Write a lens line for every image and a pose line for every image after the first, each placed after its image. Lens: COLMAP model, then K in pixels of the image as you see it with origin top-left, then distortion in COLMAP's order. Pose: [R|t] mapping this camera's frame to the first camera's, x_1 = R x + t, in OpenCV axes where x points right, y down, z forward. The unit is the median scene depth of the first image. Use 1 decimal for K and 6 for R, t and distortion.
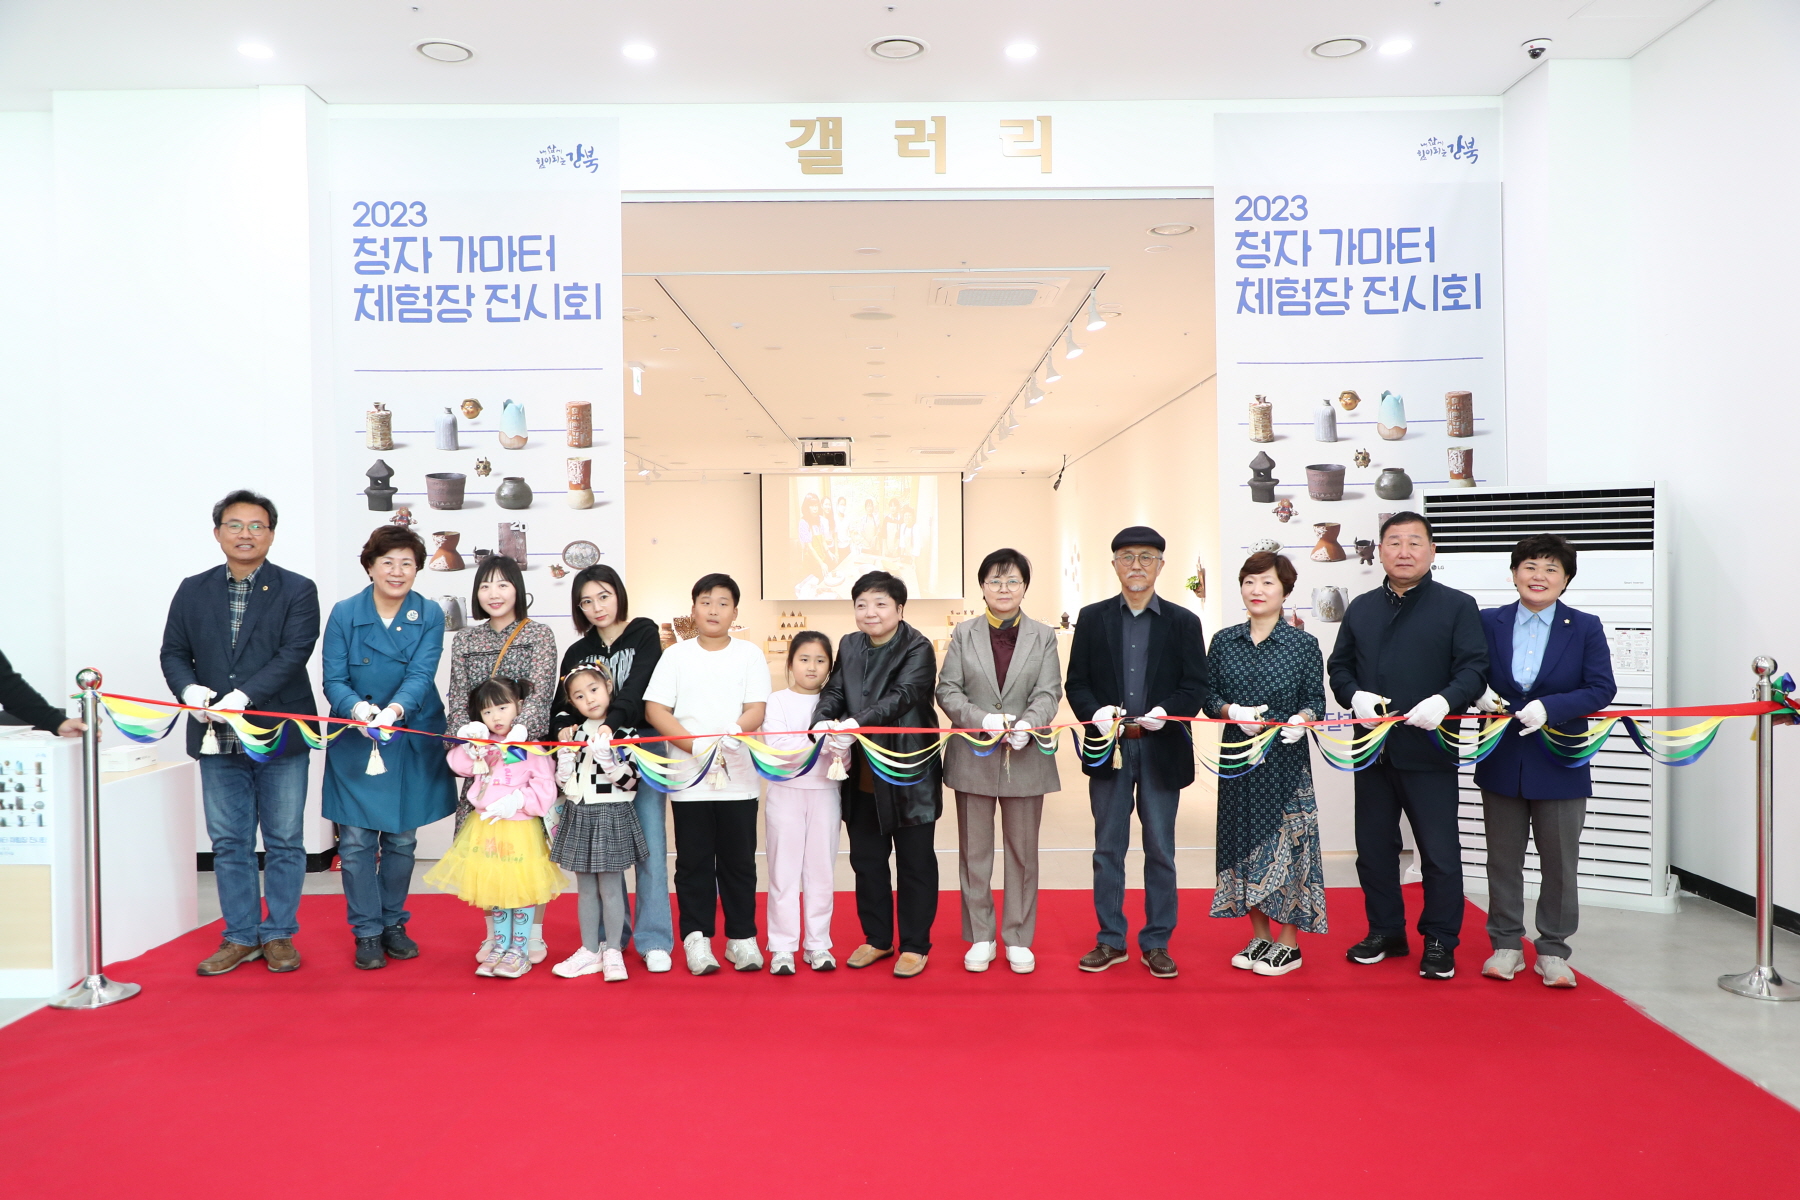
lens RADIAL K [[1354.3, 0, 900.0], [0, 1354.3, 600.0], [0, 0, 1]] dist [0.010467, -0.004189]
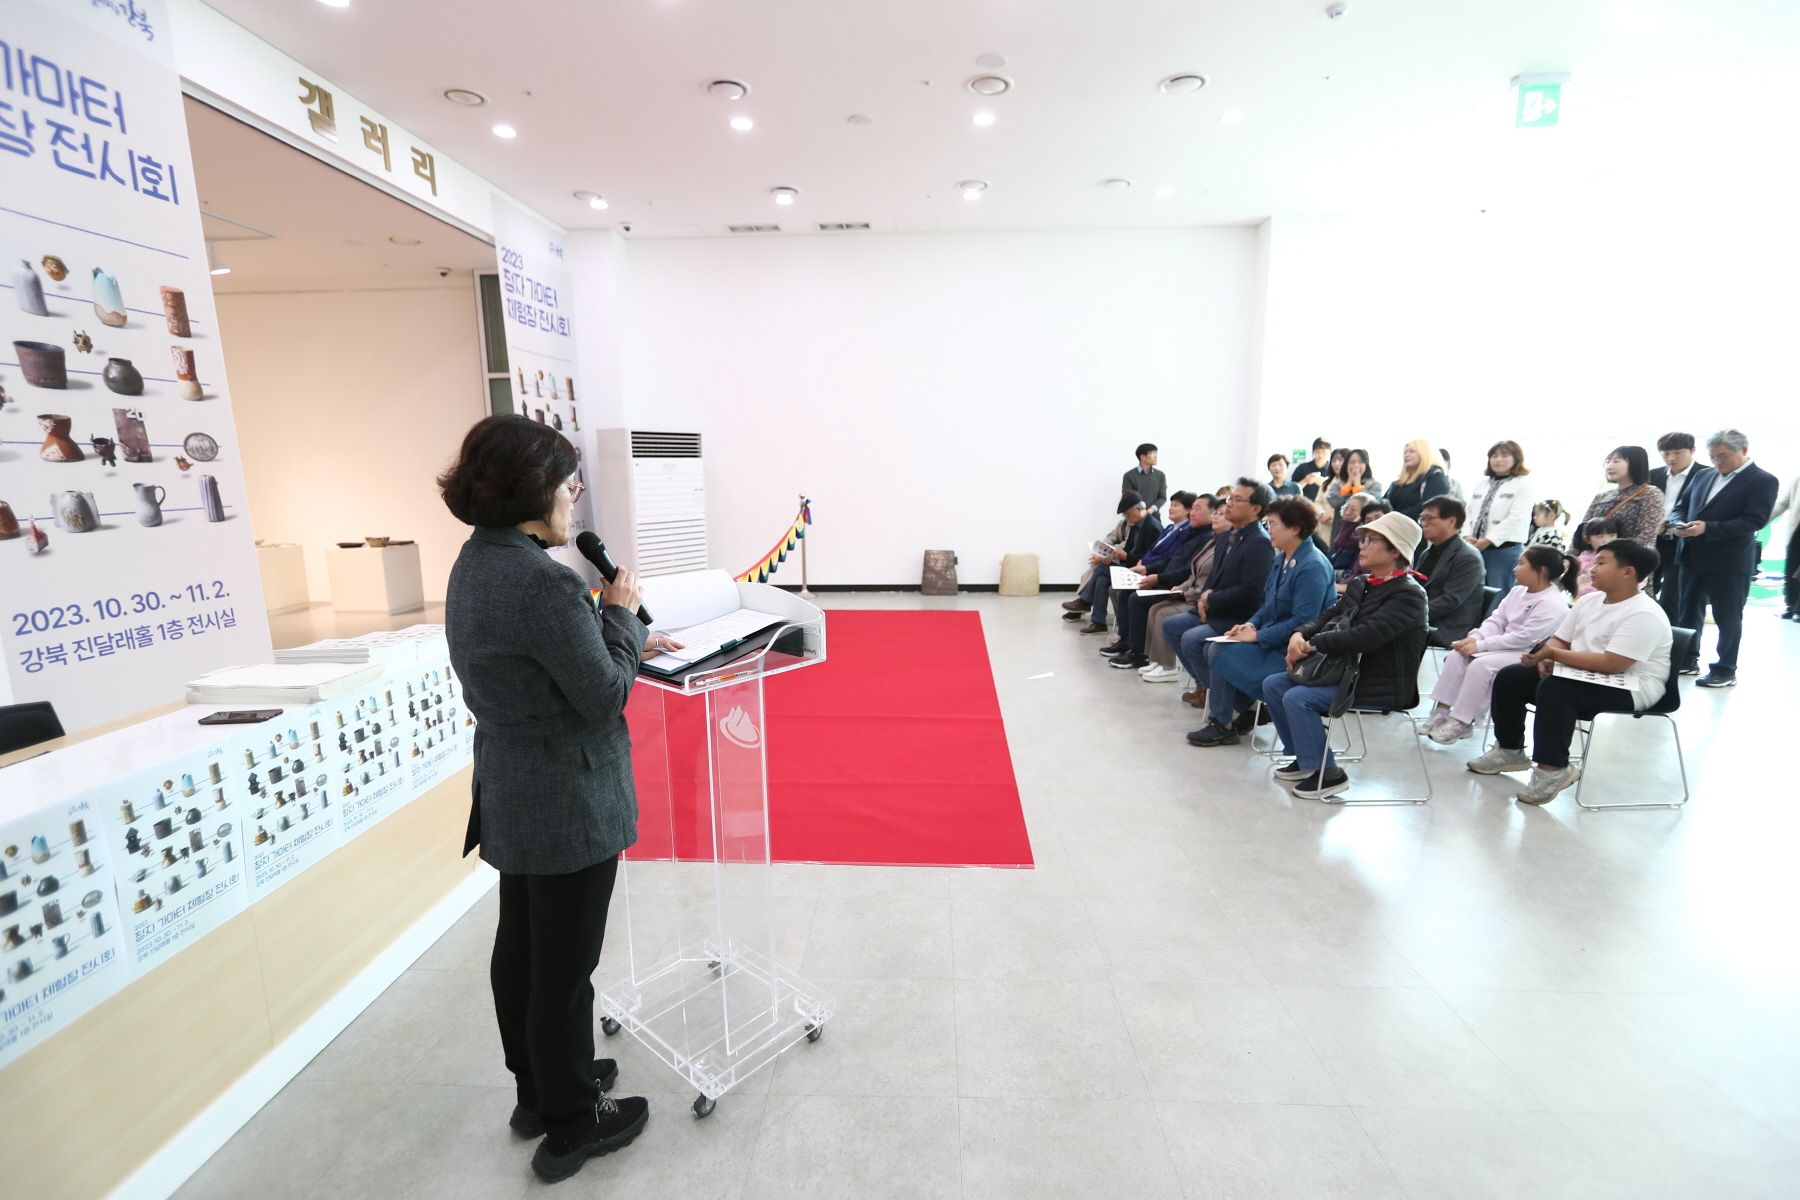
lens RADIAL K [[826.8, 0, 900.0], [0, 826.8, 600.0], [0, 0, 1]] dist [0.007422, -0.001743]
pose [[0.049867, -0.154658, 0.986709, -0.836430], [0.030750, 0.987707, 0.153260, 0.000387], [-0.998282, 0.022699, 0.054009, 0.448714]]
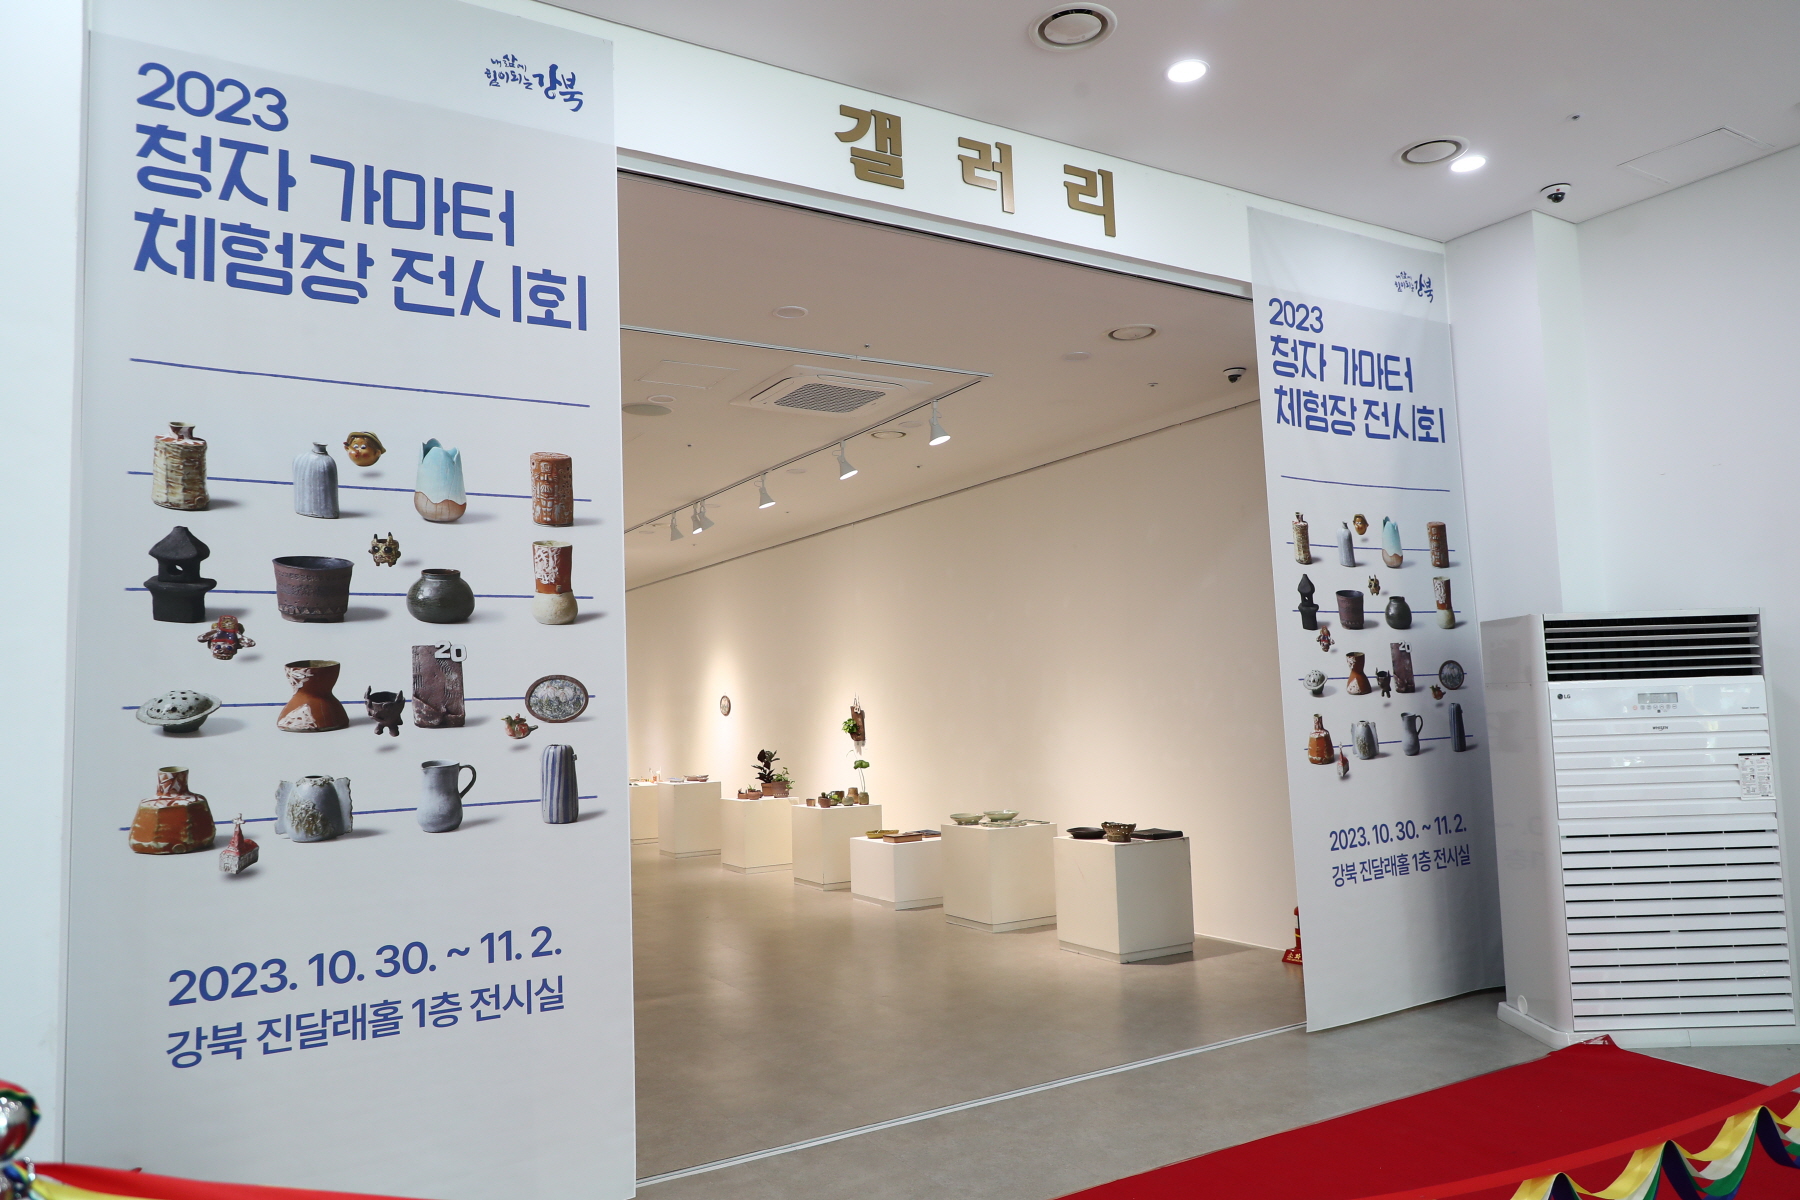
lens RADIAL K [[1207.8, 0, 900.0], [0, 1207.8, 600.0], [0, 0, 1]] dist [0.006826, -0.003031]
pose [[0.861518, 0.026521, 0.507034, -0.379436], [0.033254, 0.993543, -0.108471, -0.013191], [-0.506637, 0.110310, 0.855073, 0.448244]]
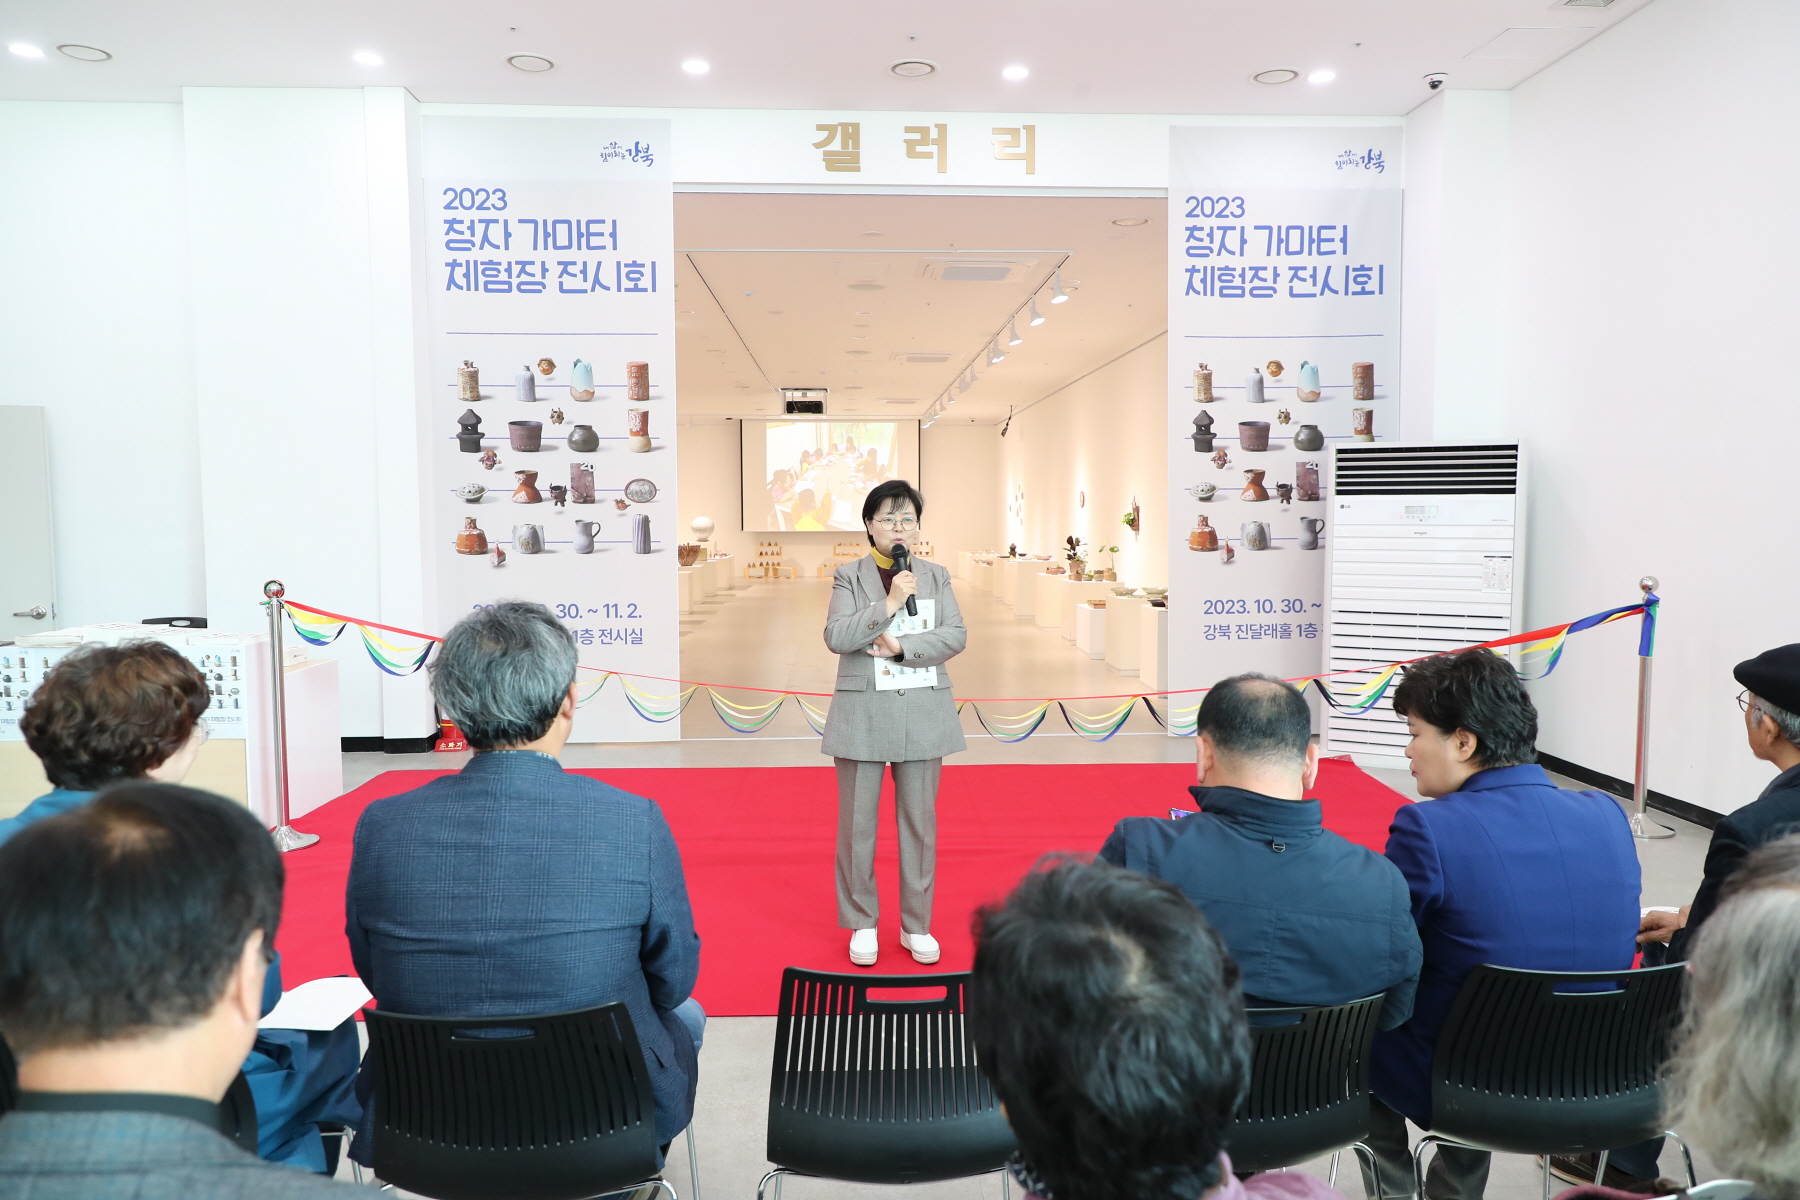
lens RADIAL K [[1207.8, 0, 900.0], [0, 1207.8, 600.0], [0, 0, 1]] dist [0.006826, -0.003031]
pose [[0.999087, 0.004173, 0.042525, -0.050830], [-0.006544, 0.998423, 0.055754, 0.001958], [-0.042225, -0.055981, 0.997539, -0.081233]]
